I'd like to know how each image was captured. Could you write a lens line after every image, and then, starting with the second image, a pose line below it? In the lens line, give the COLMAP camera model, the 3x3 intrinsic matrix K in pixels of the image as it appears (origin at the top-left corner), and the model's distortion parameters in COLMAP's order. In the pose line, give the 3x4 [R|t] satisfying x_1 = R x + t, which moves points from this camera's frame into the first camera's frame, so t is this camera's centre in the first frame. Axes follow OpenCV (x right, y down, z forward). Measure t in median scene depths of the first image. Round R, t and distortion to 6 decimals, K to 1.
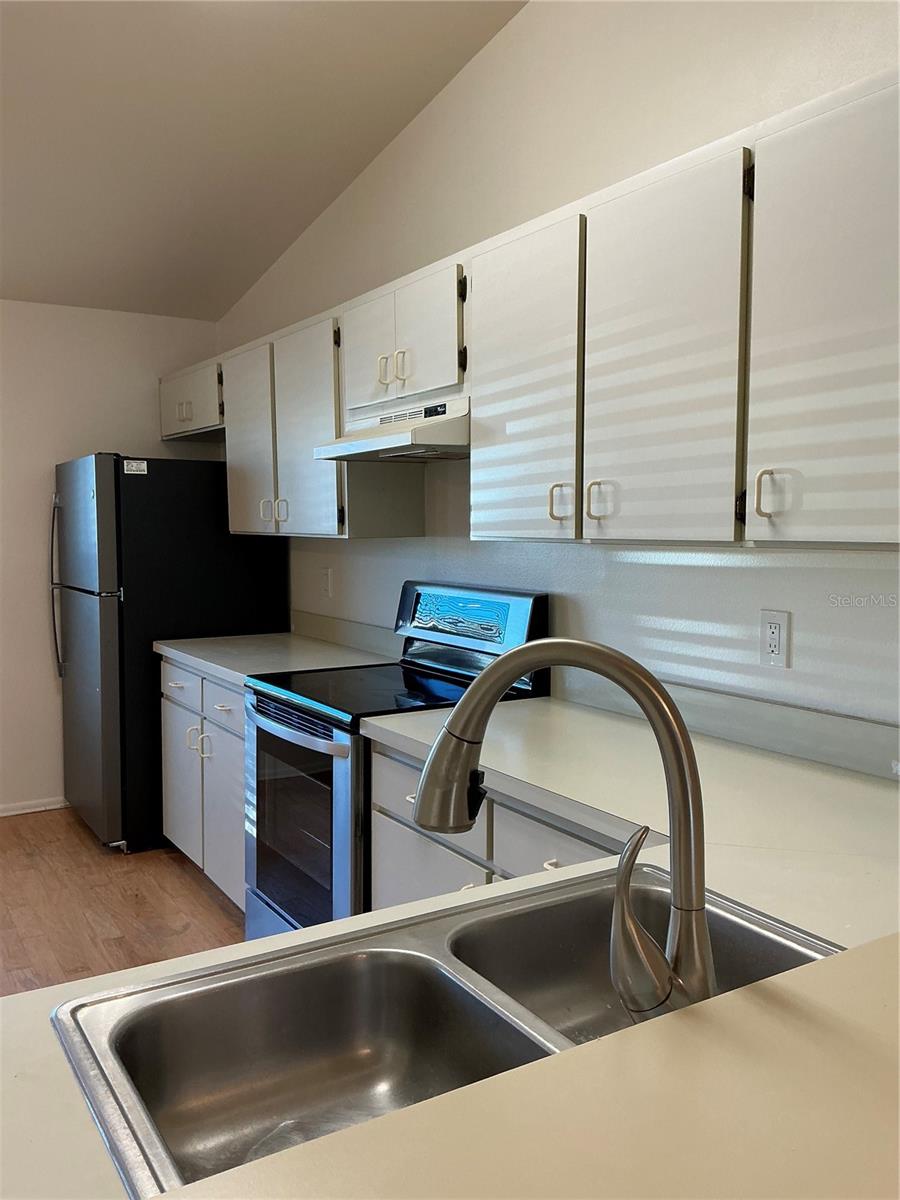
lens RADIAL K [[985.9, 0, 450.0], [0, 985.9, 600.0], [0, 0, 1]] dist [0.207152, -0.286313]
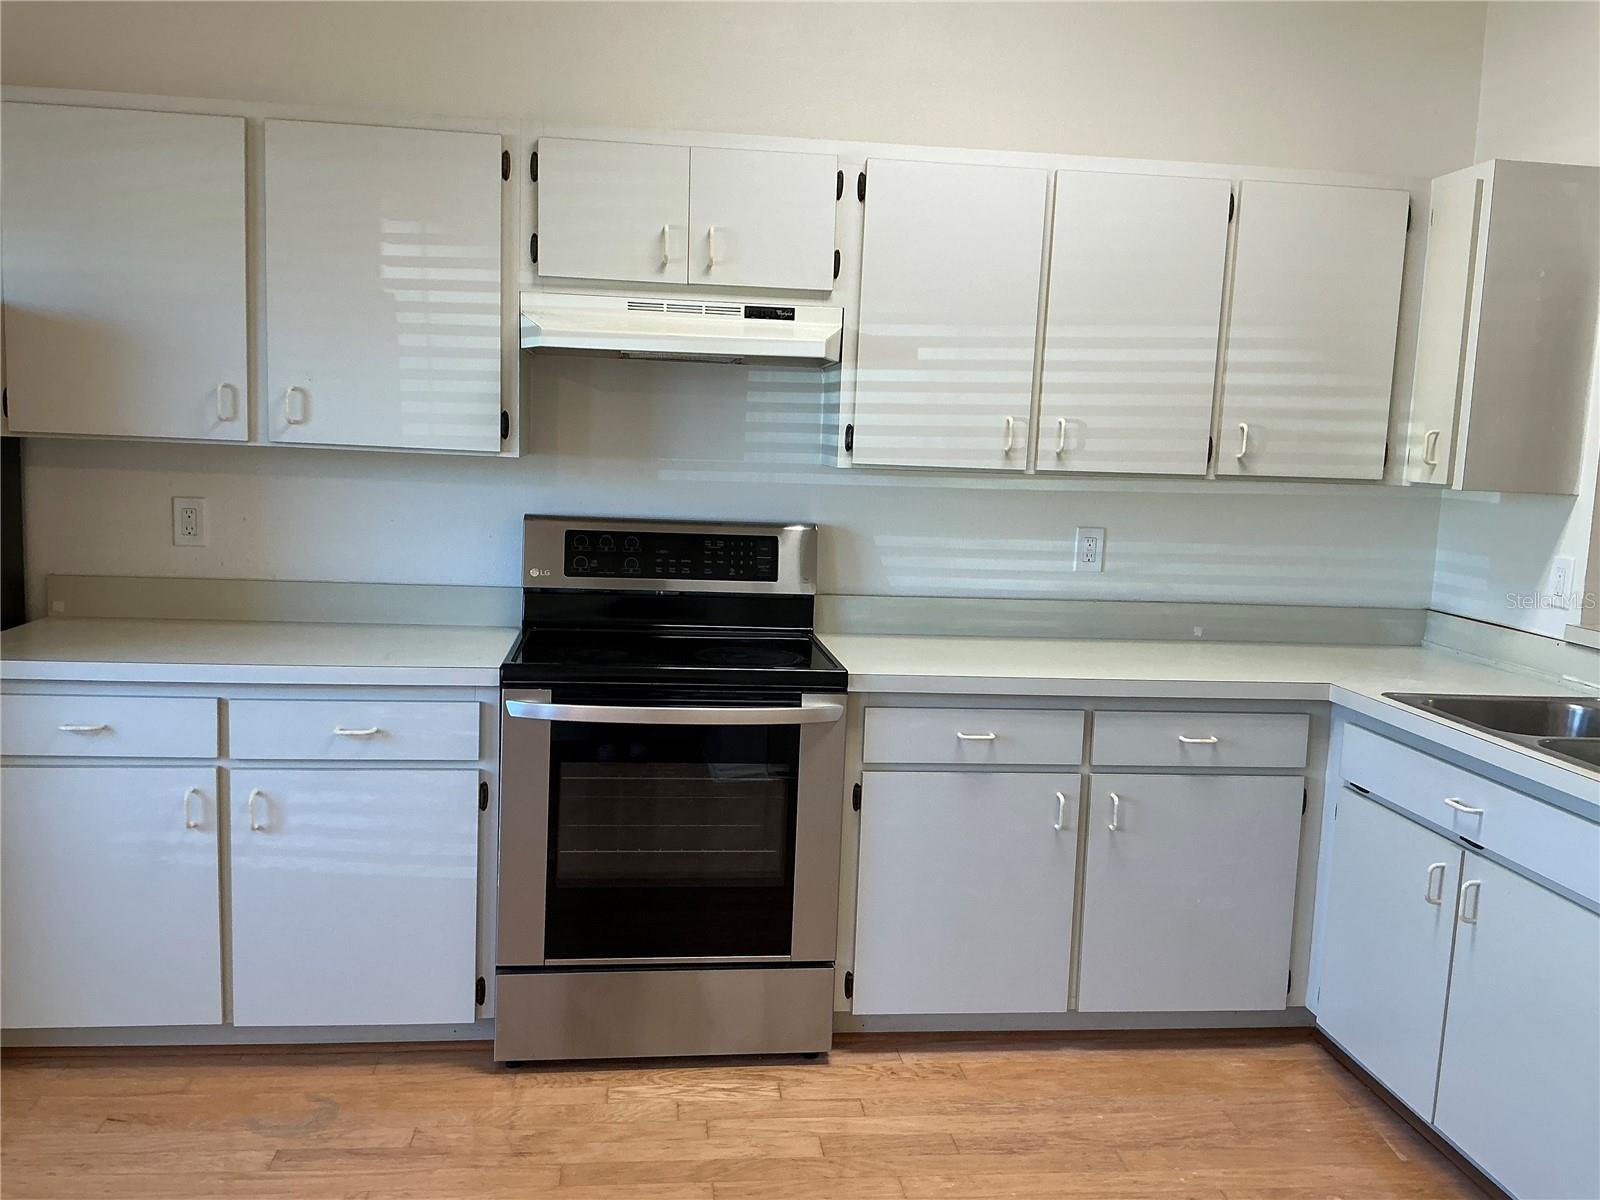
lens RADIAL K [[1314.5, 0, 800.0], [0, 1314.5, 600.0], [0, 0, 1]] dist [0.207152, -0.286313]
pose [[0.424046, -0.102354, 0.899838, -0.695591], [0.031736, 0.994662, 0.098185, -0.037813], [-0.905084, -0.013078, 0.425031, 0.325950]]
